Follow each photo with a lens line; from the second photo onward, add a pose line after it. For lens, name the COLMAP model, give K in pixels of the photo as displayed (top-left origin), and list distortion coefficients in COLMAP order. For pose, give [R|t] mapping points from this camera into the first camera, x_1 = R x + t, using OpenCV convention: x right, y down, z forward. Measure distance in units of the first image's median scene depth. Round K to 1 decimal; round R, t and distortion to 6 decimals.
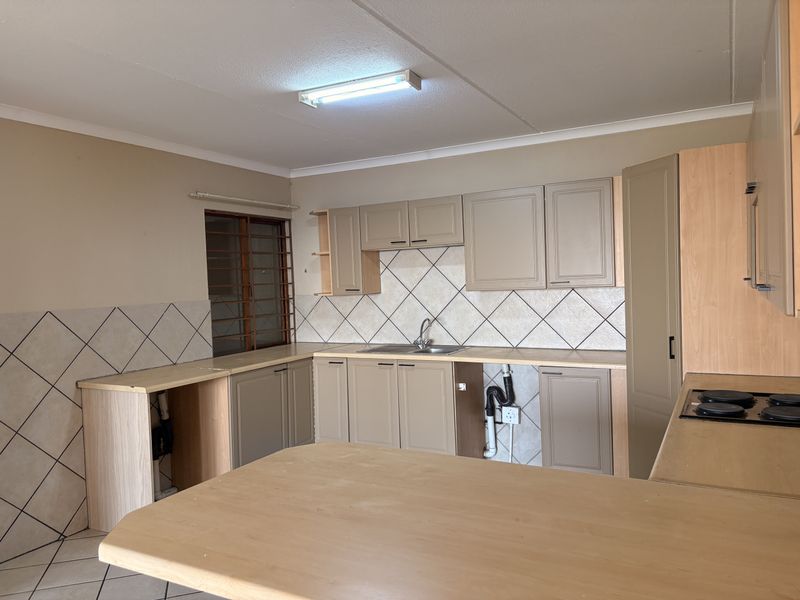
lens RADIAL K [[600.9, 0, 401.0], [0, 600.9, 297.1], [0, 0, 1]] dist [0.069487, -0.097173]
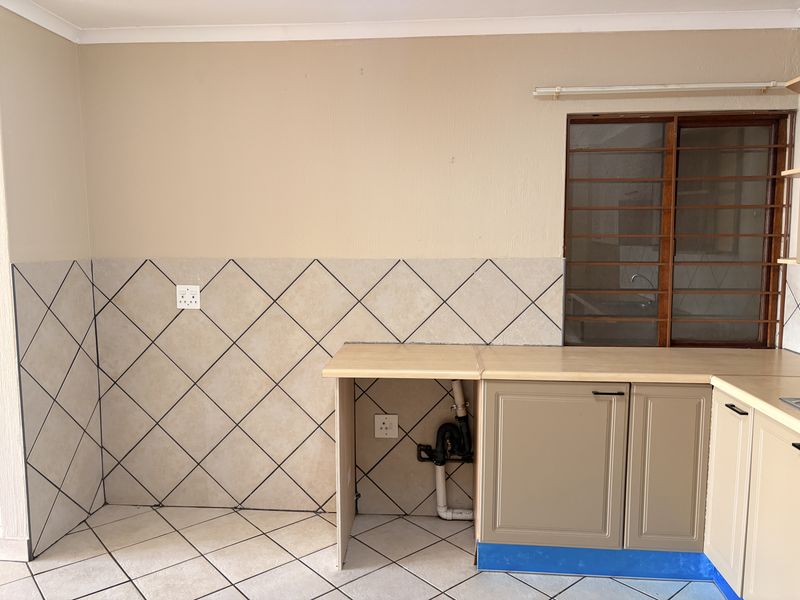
lens RADIAL K [[600.9, 0, 401.0], [0, 600.9, 297.1], [0, 0, 1]] dist [0.069487, -0.097173]
pose [[0.393979, 0.120443, -0.911194, 0.207450], [-0.038827, 0.992673, 0.114426, -0.020302], [0.918299, -0.009703, 0.395768, 0.580449]]
